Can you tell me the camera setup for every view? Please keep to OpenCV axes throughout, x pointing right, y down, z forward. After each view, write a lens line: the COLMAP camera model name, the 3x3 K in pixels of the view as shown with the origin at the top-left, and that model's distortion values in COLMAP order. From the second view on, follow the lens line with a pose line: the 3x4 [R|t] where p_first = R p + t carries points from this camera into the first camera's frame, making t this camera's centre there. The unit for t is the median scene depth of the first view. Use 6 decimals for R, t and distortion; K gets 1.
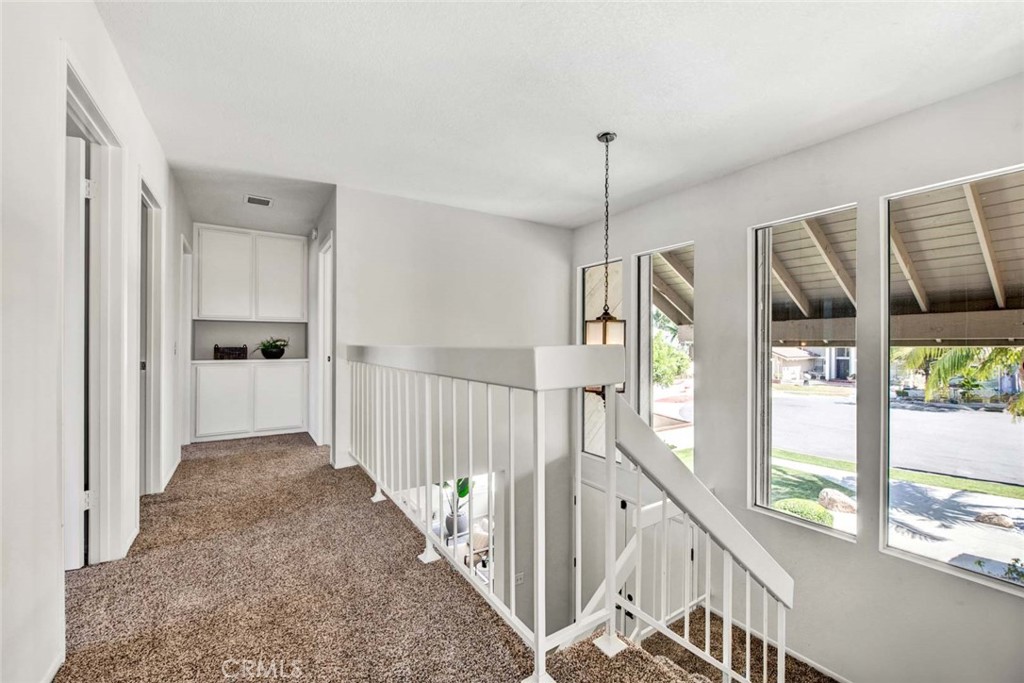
lens RADIAL K [[417.0, 0, 512.7], [0, 417.0, 347.5], [0, 0, 1]] dist [-0.008201, 0.004125]
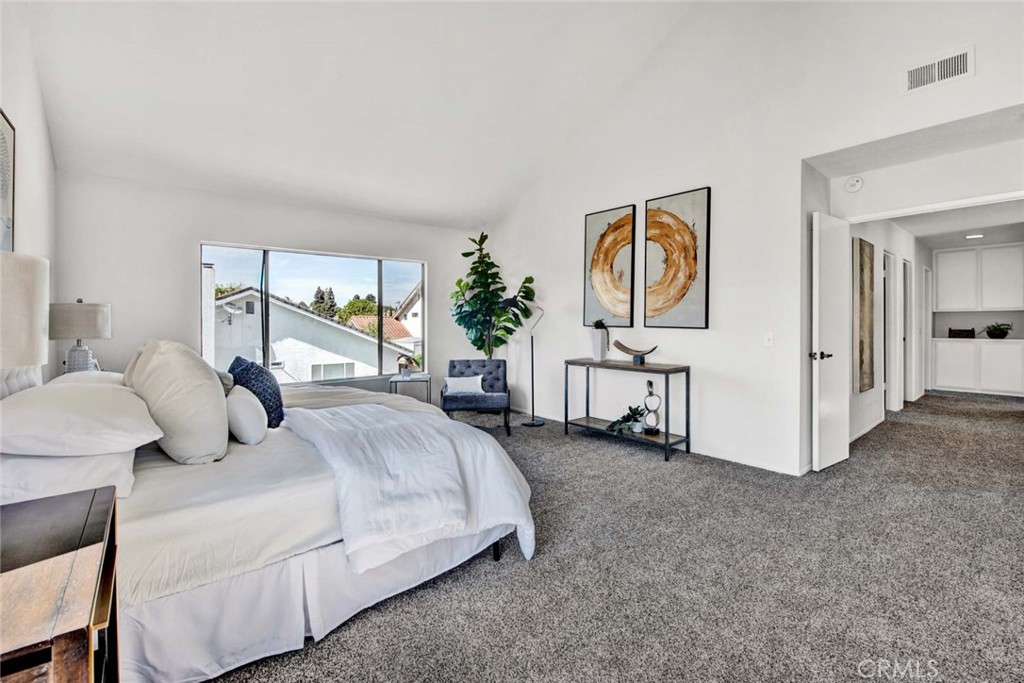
lens RADIAL K [[438.3, 0, 532.6], [0, 438.3, 322.6], [0, 0, 1]] dist [0.002818, -0.005536]
pose [[0.151537, 0.000454, -0.988451, 0.606773], [-0.001712, 0.999999, 0.000197, -0.023096], [0.988450, 0.001662, 0.151538, -0.711375]]
